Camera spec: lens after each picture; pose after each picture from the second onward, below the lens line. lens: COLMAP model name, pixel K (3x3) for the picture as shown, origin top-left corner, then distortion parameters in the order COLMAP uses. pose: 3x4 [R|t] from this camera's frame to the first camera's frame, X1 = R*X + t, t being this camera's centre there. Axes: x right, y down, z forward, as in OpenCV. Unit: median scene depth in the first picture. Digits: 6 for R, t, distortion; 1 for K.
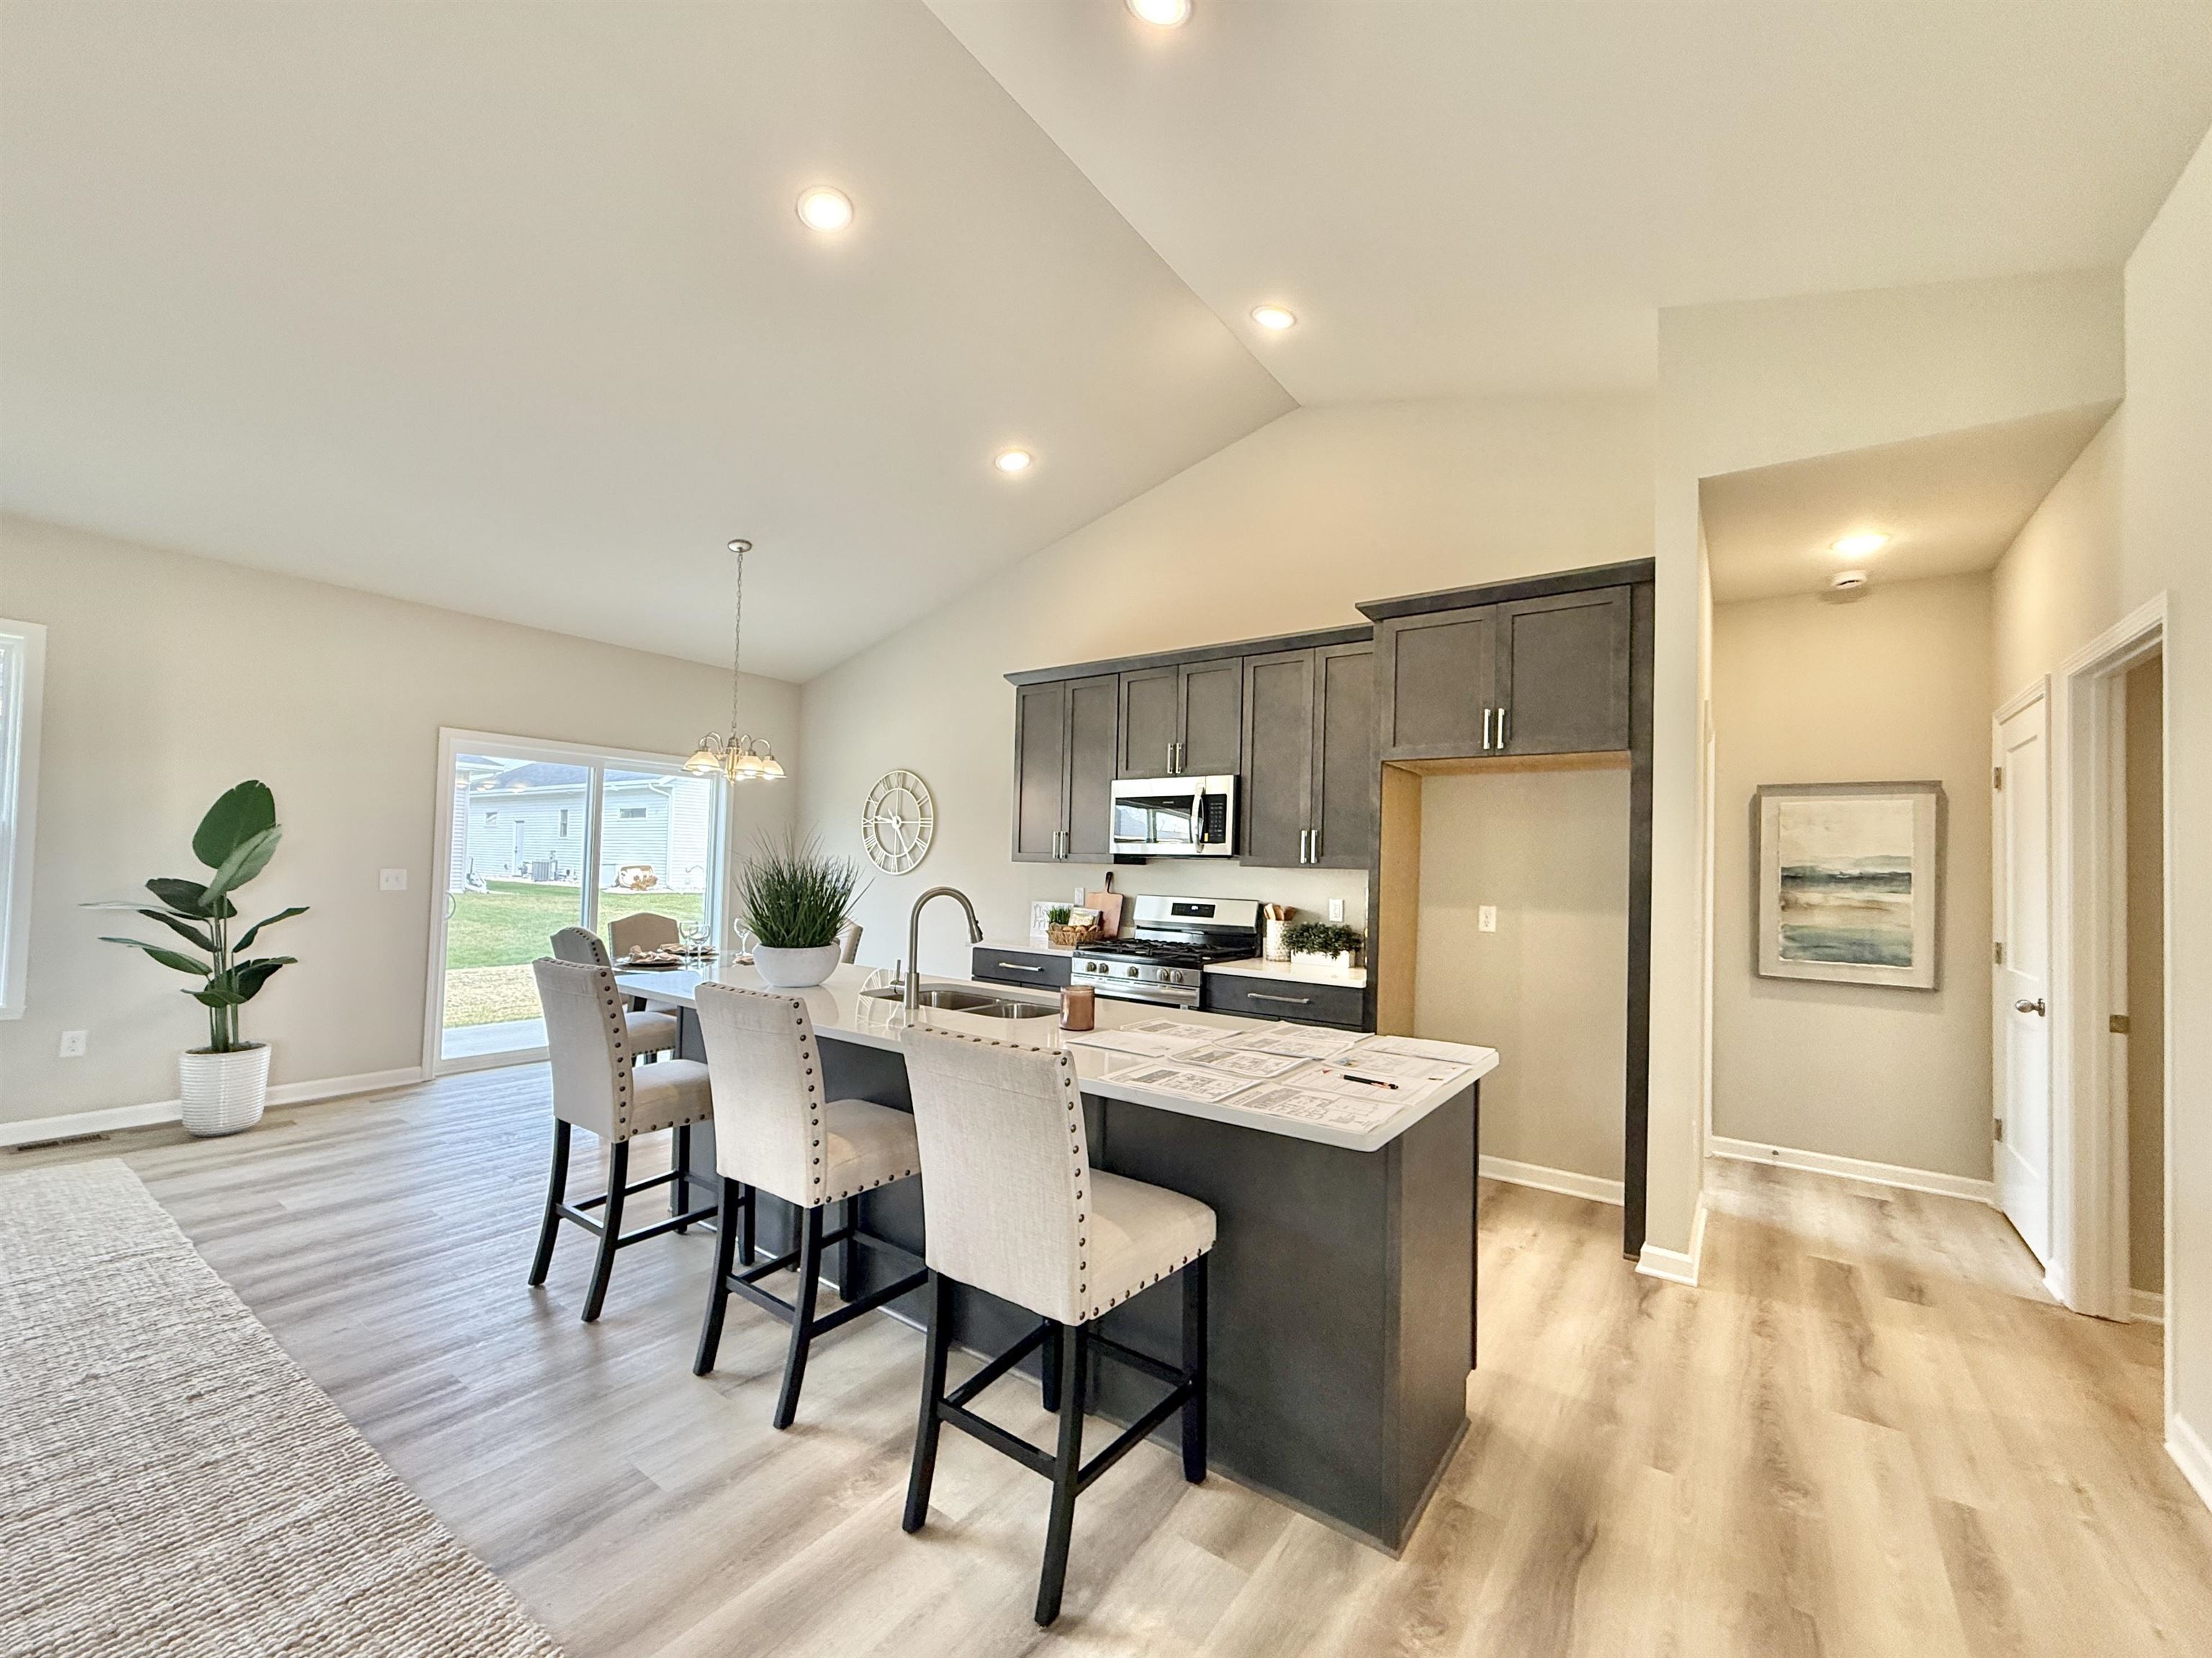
lens RADIAL K [[897.9, 0, 1097.5], [0, 897.9, 840.4], [0, 0, 1]] dist [0.000090, 0.000077]
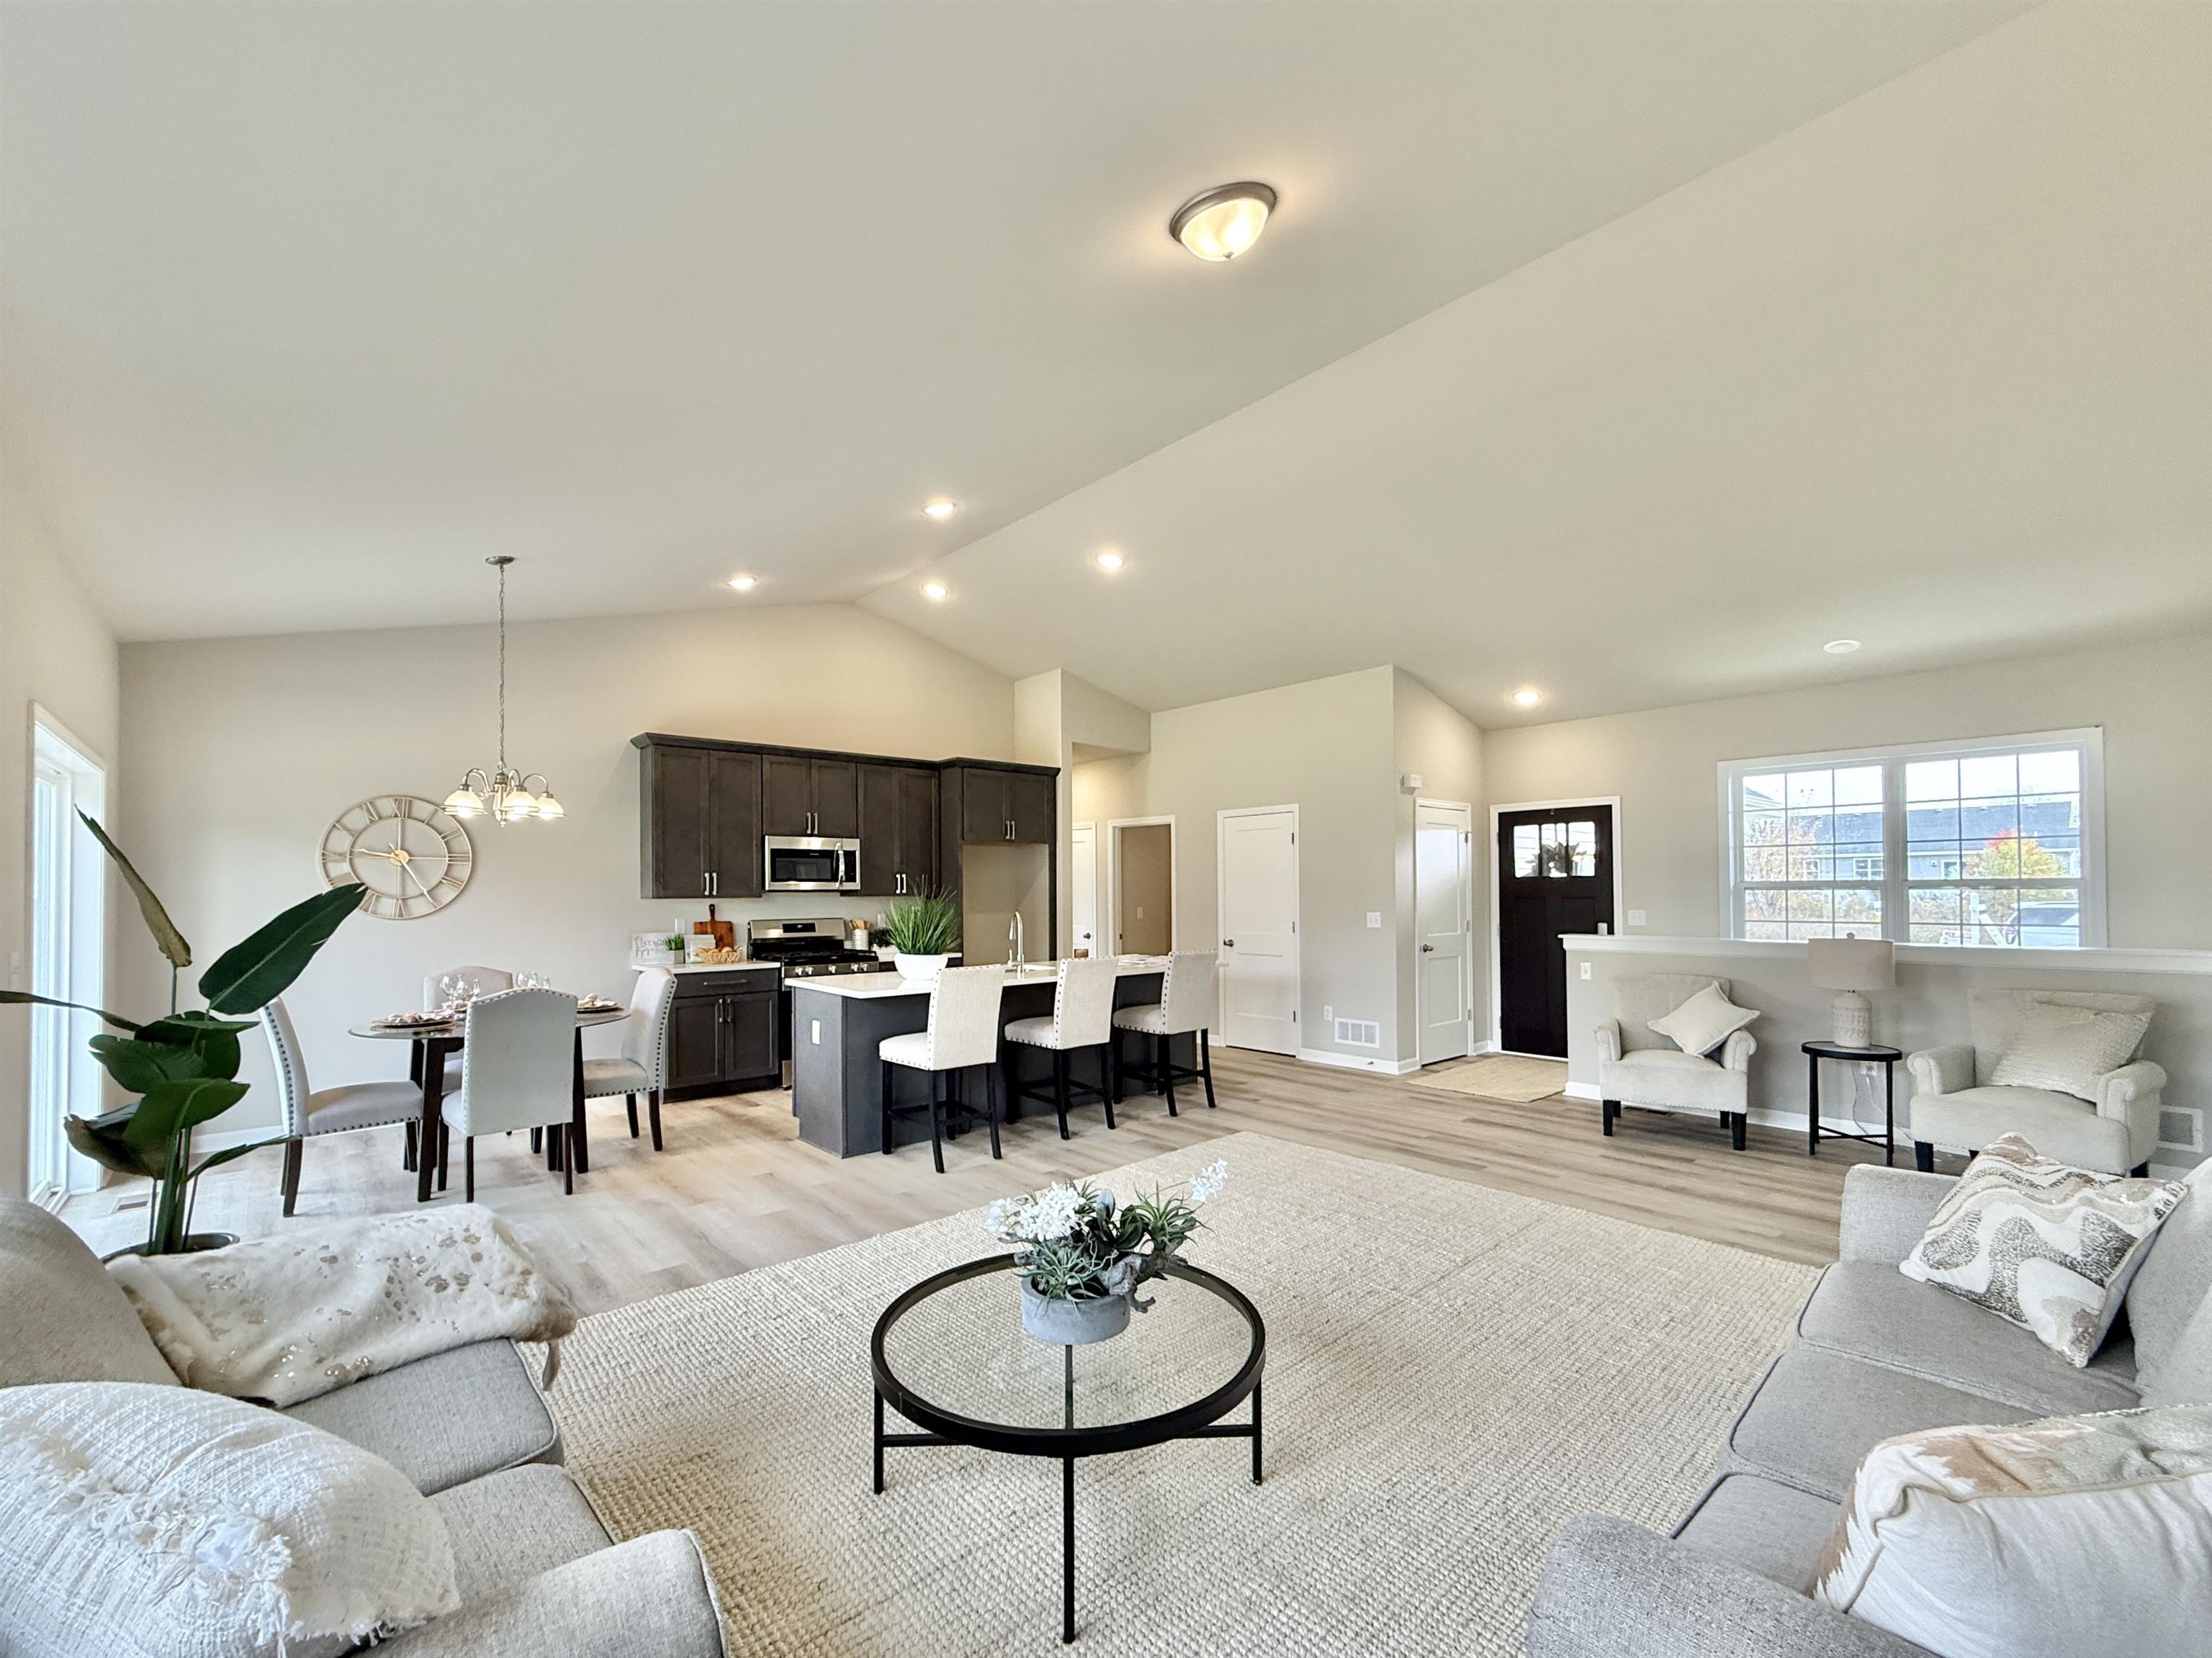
lens RADIAL K [[932.7, 0, 1091.7], [0, 932.7, 878.9], [0, 0, 1]] dist [-0.000183, 0.000002]
pose [[0.222025, -0.014014, 0.974940, -1.500570], [-0.016798, 0.999693, 0.018196, -0.043539], [-0.974896, -0.020417, 0.221722, 0.258568]]
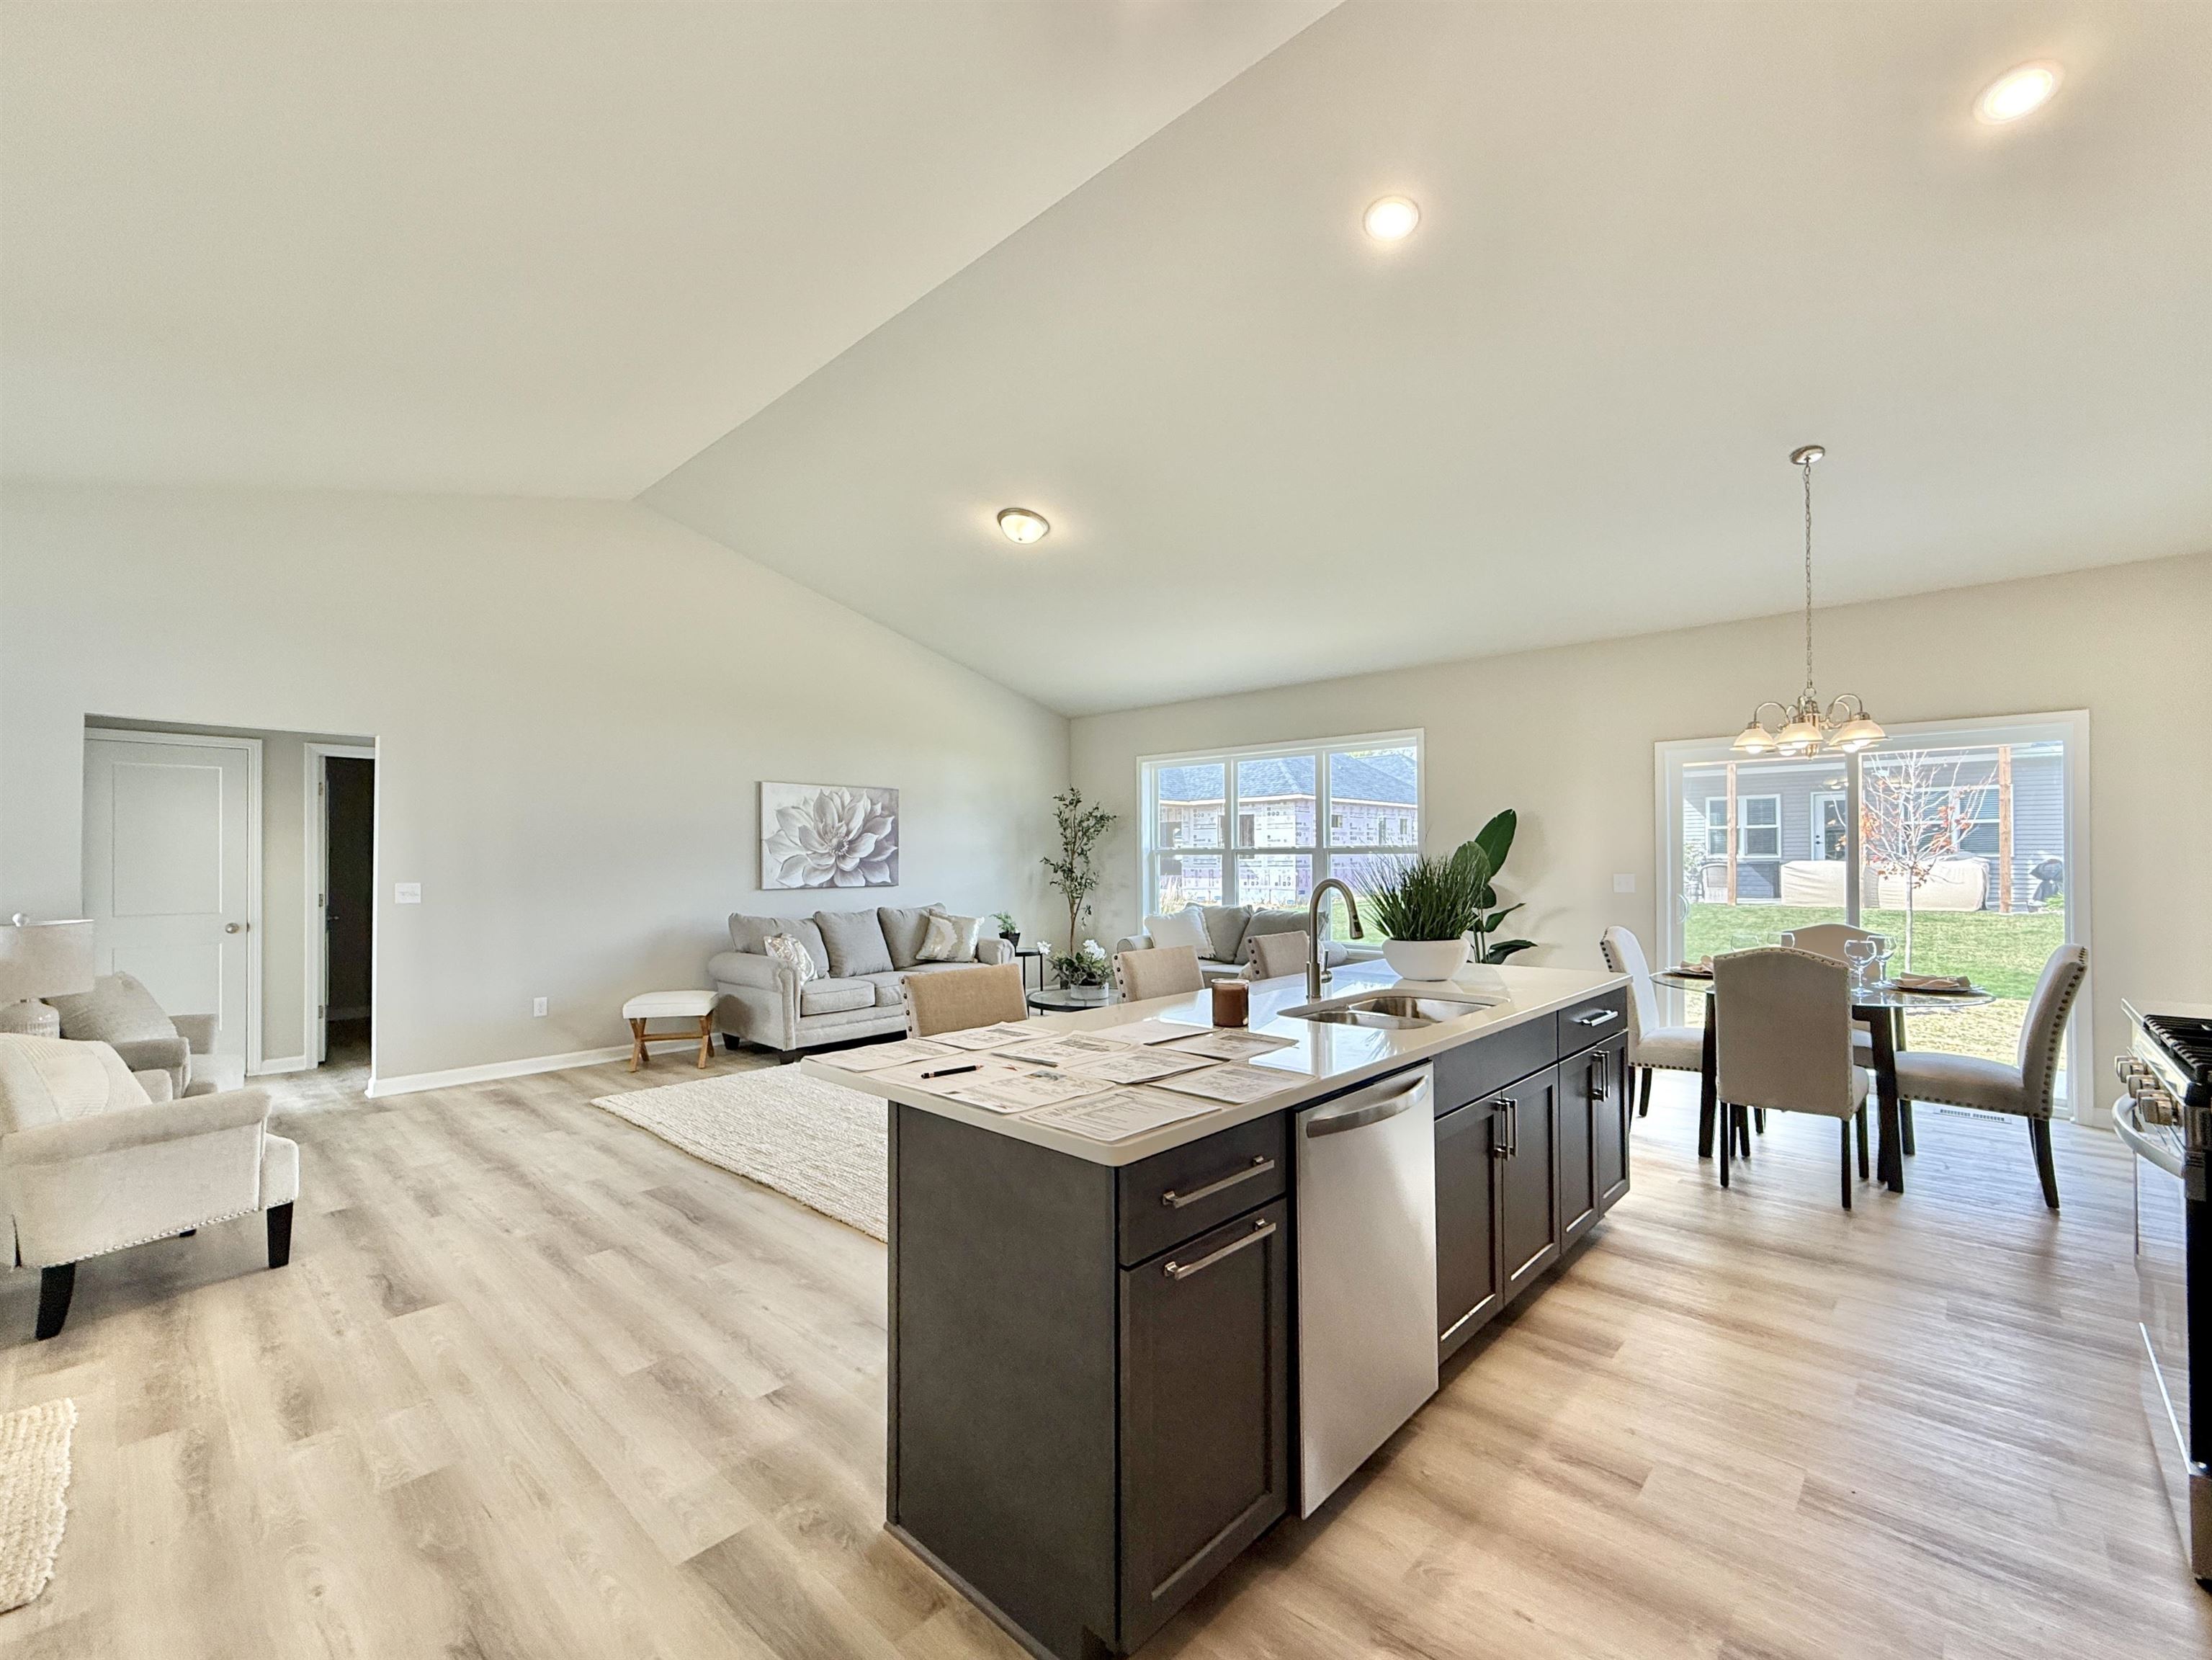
lens RADIAL K [[936.2, 0, 1105.2], [0, 936.2, 852.3], [0, 0, 1]] dist [-0.000299, -0.000155]
pose [[-0.121405, -0.034060, -0.992018, 0.599211], [0.028171, 0.998890, -0.037744, 0.036540], [0.992203, -0.032528, -0.120311, 0.606932]]
